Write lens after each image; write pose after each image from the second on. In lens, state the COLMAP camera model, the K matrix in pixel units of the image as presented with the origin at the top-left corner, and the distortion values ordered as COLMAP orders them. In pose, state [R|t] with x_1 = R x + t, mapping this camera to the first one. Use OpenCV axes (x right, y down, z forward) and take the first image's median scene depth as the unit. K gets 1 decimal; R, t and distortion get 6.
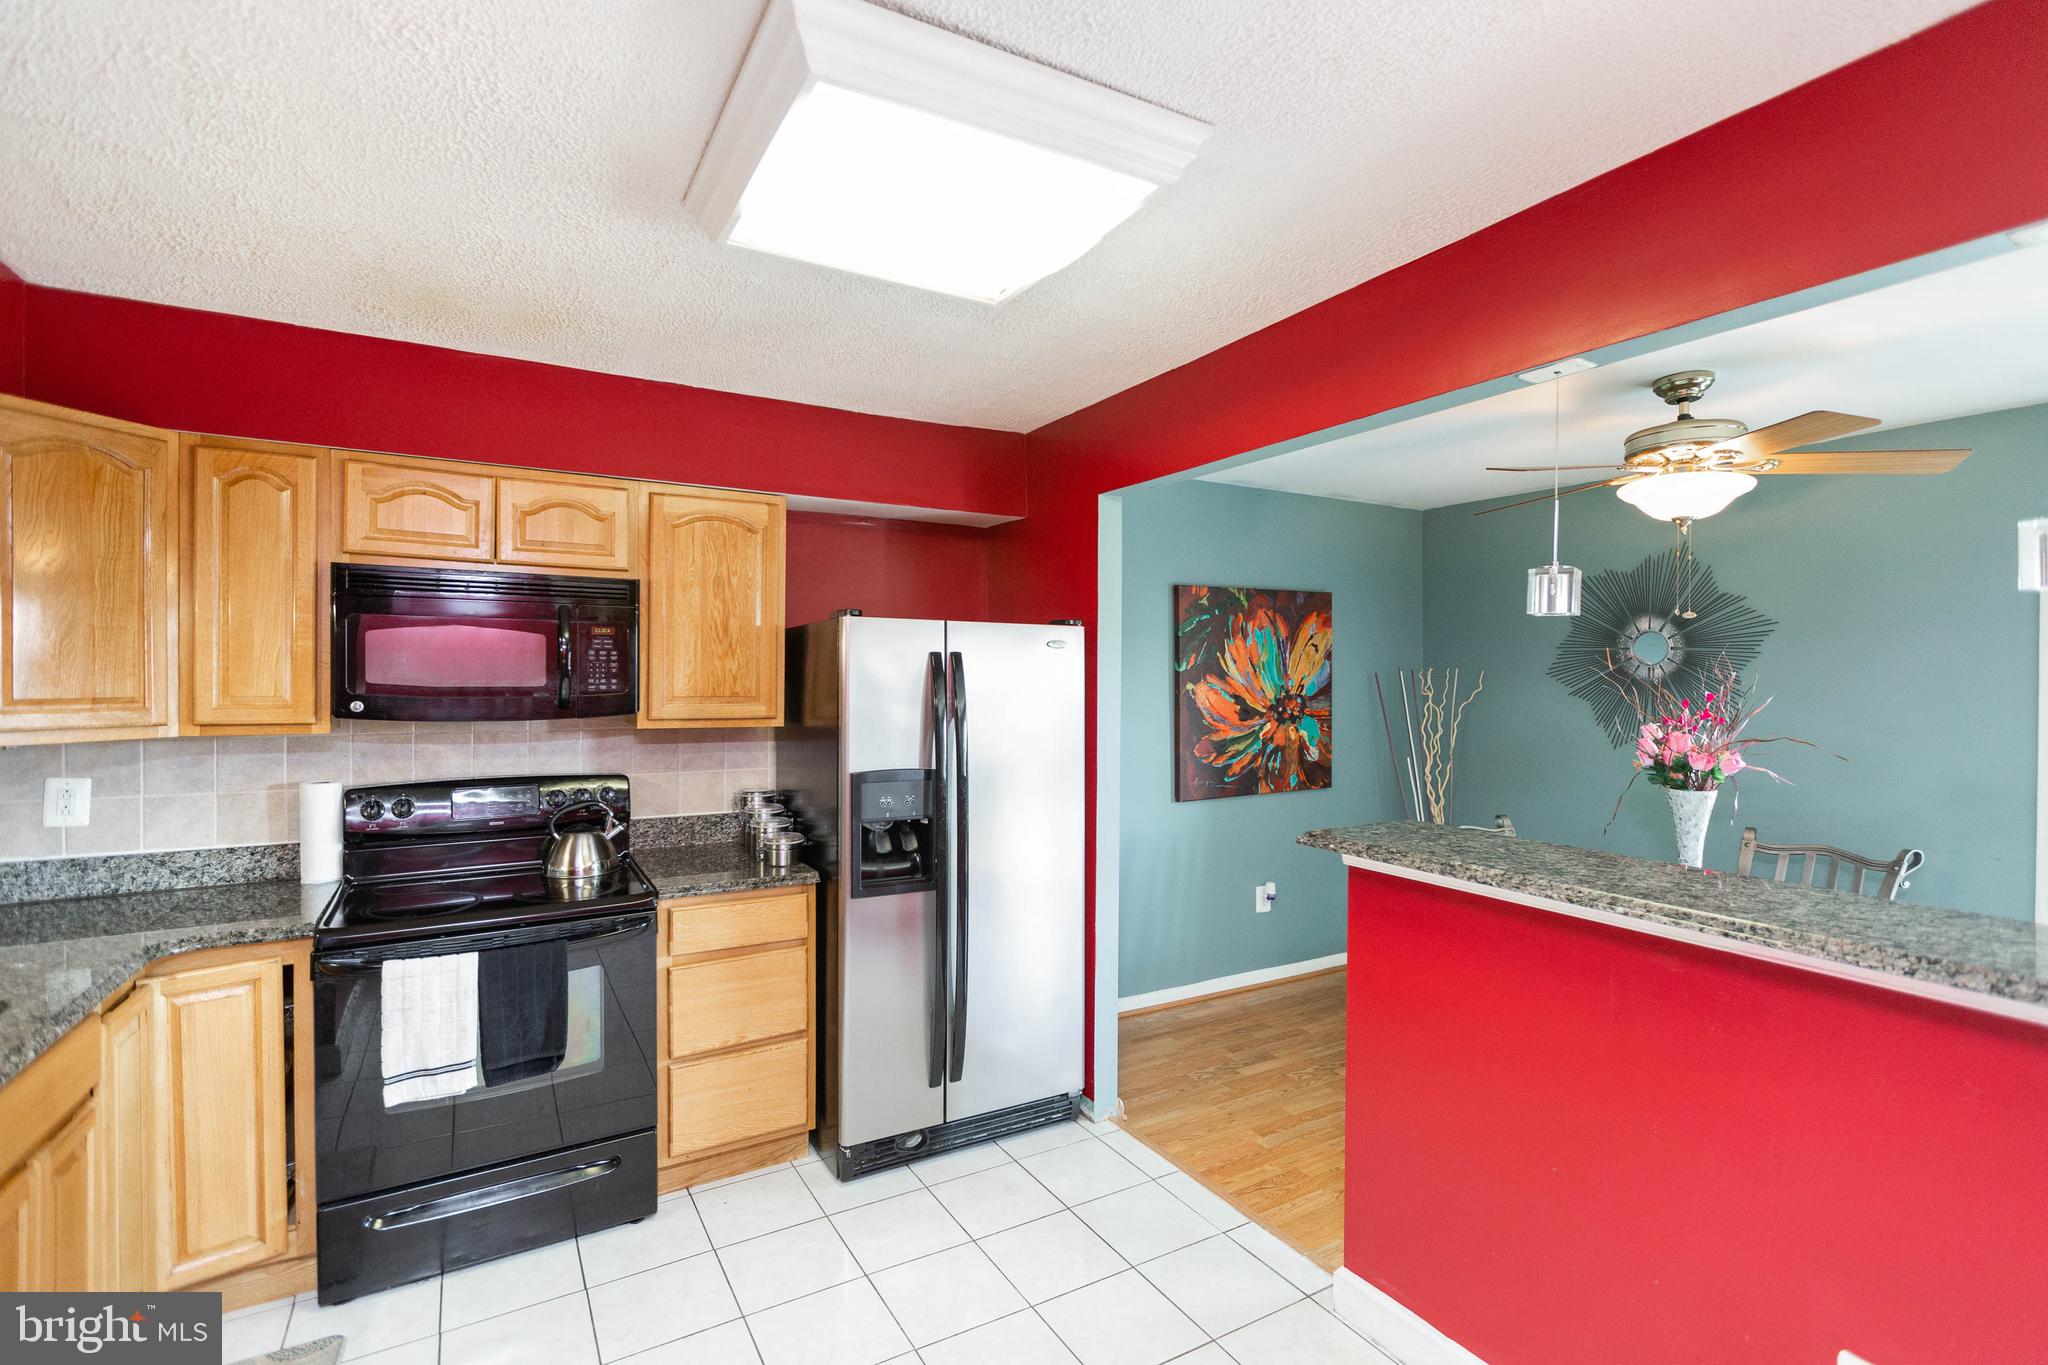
lens RADIAL K [[936.0, 0, 1024.0], [0, 936.0, 682.5], [0, 0, 1]] dist [-0.003298, -0.000163]
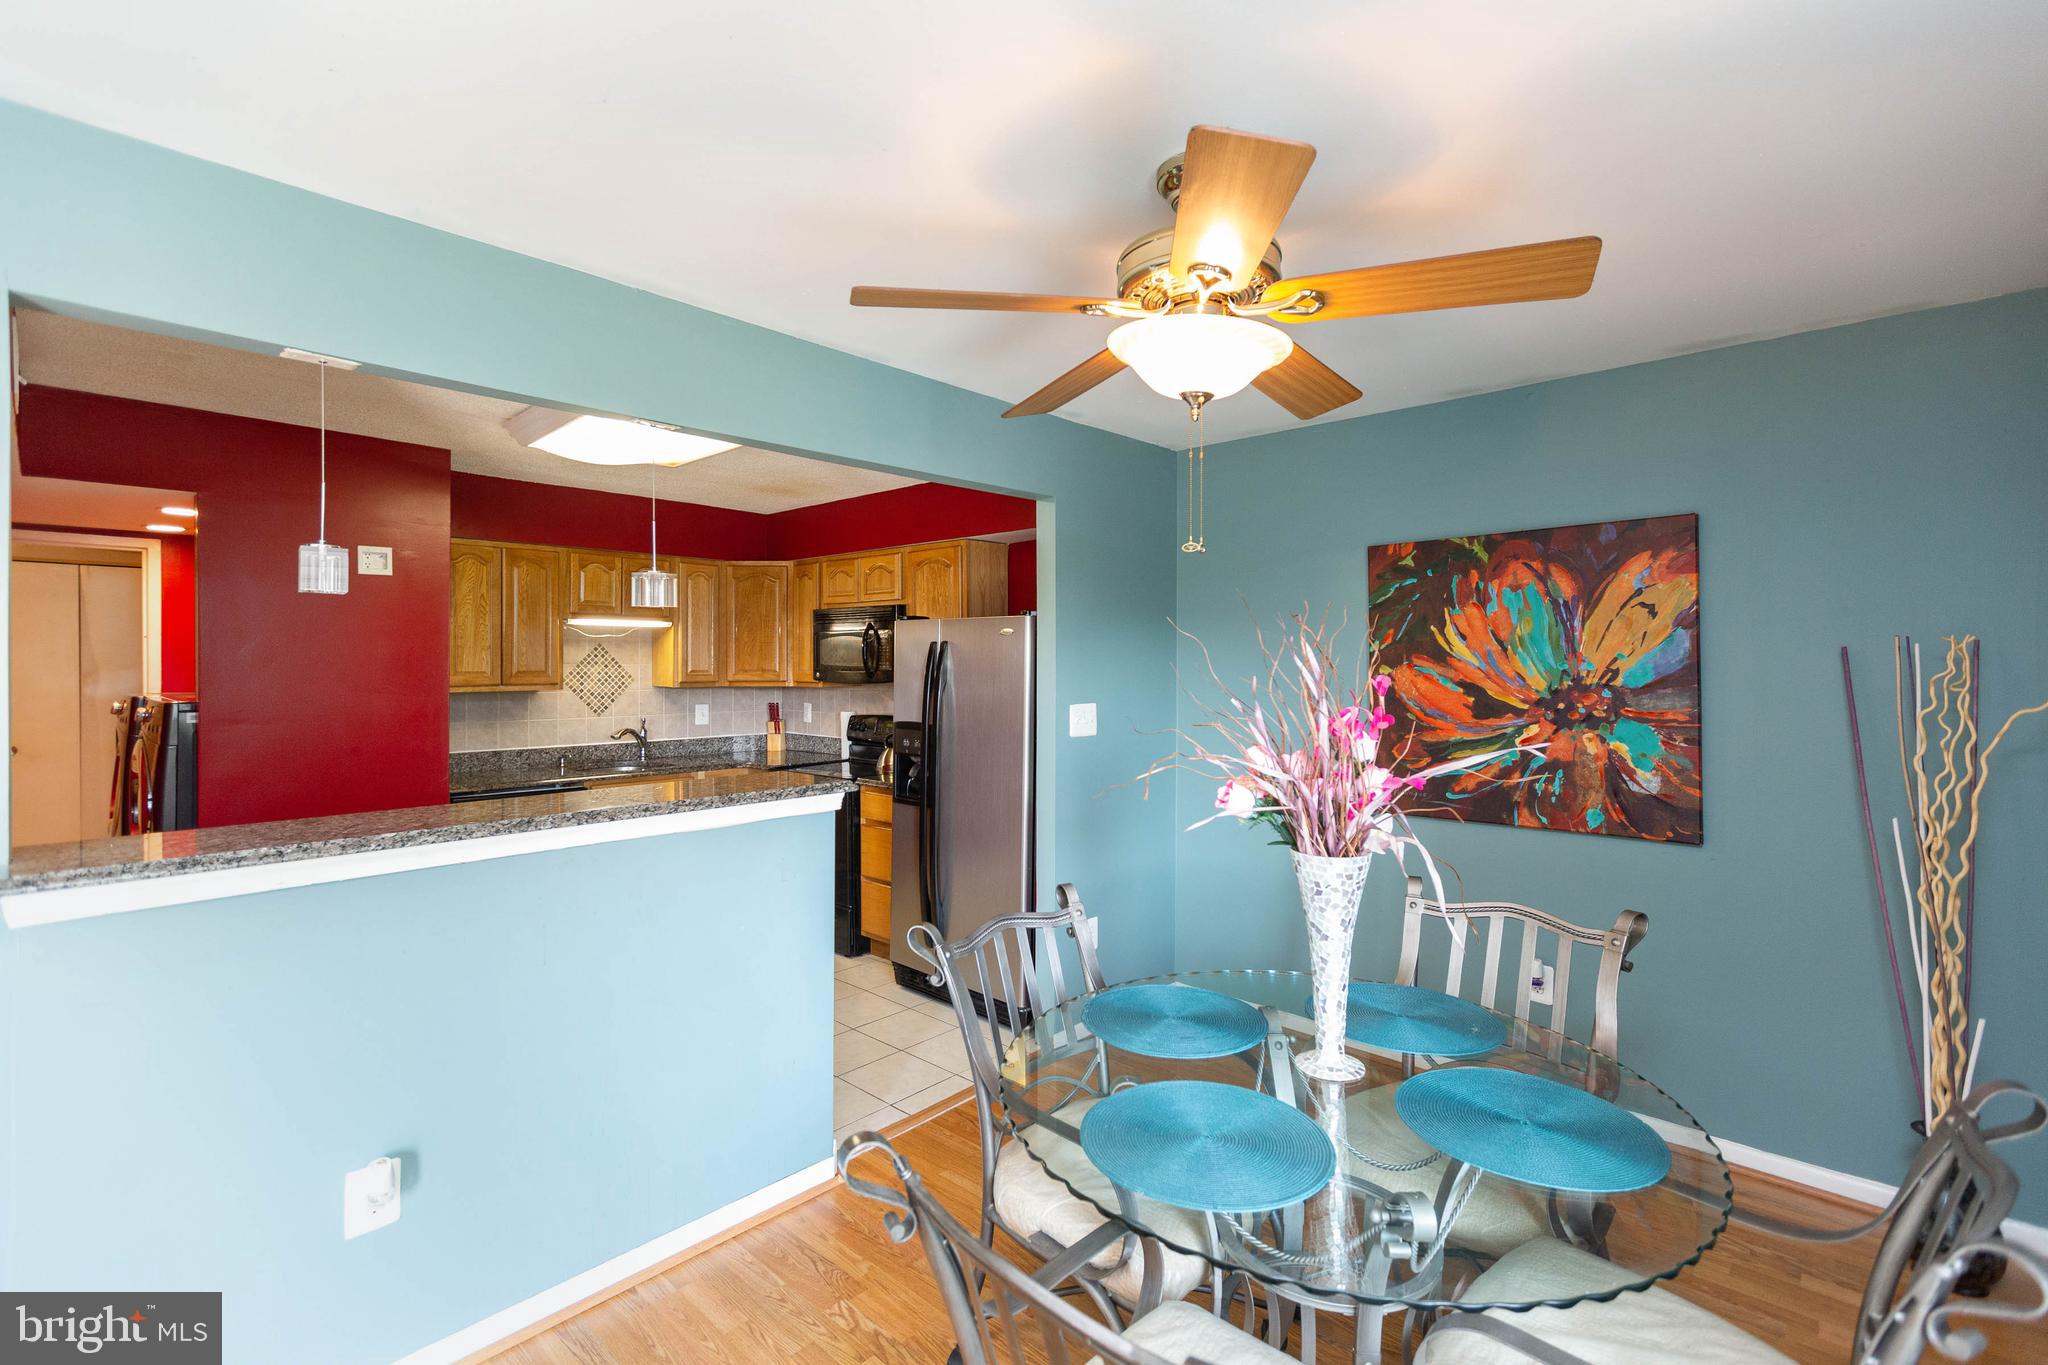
lens RADIAL K [[914.6, 0, 1019.3], [0, 914.6, 663.9], [0, 0, 1]] dist [0.008998, -0.004545]
pose [[0.289971, -0.004121, -0.957027, 0.903364], [-0.006718, 0.999957, -0.006342, 0.006256], [0.957012, 0.008268, 0.289930, 0.508299]]
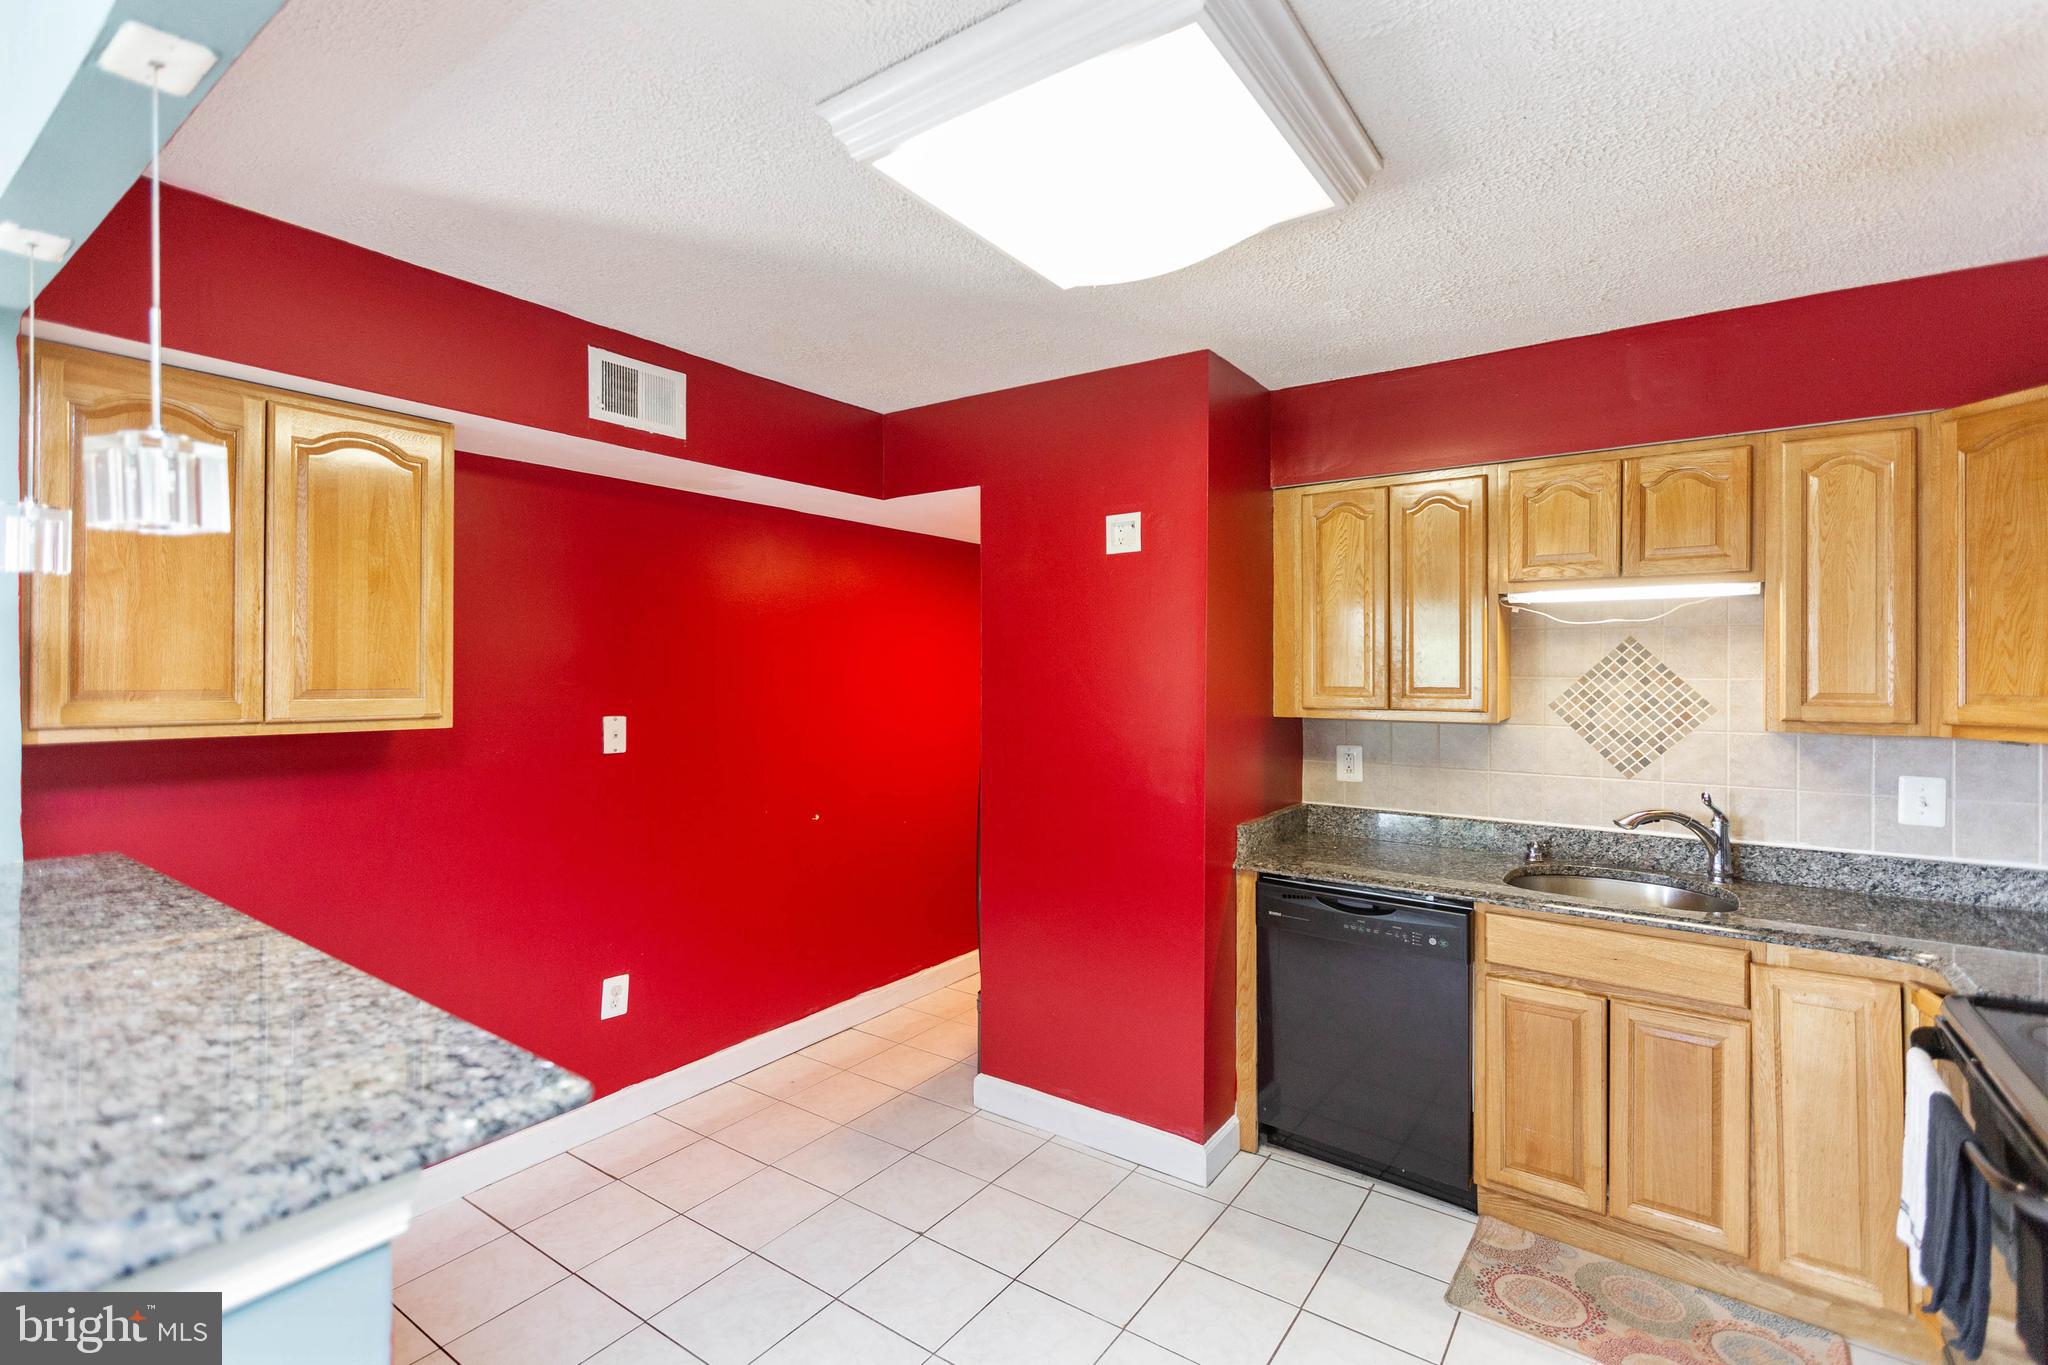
lens RADIAL K [[926.1, 0, 1021.0], [0, 926.1, 669.8], [0, 0, 1]] dist [0.000578, 0.000669]
pose [[-0.911604, -0.008657, -0.410979, 0.153681], [-0.011328, 0.999928, 0.004064, -0.000735], [0.410914, 0.008360, -0.911636, 0.756681]]
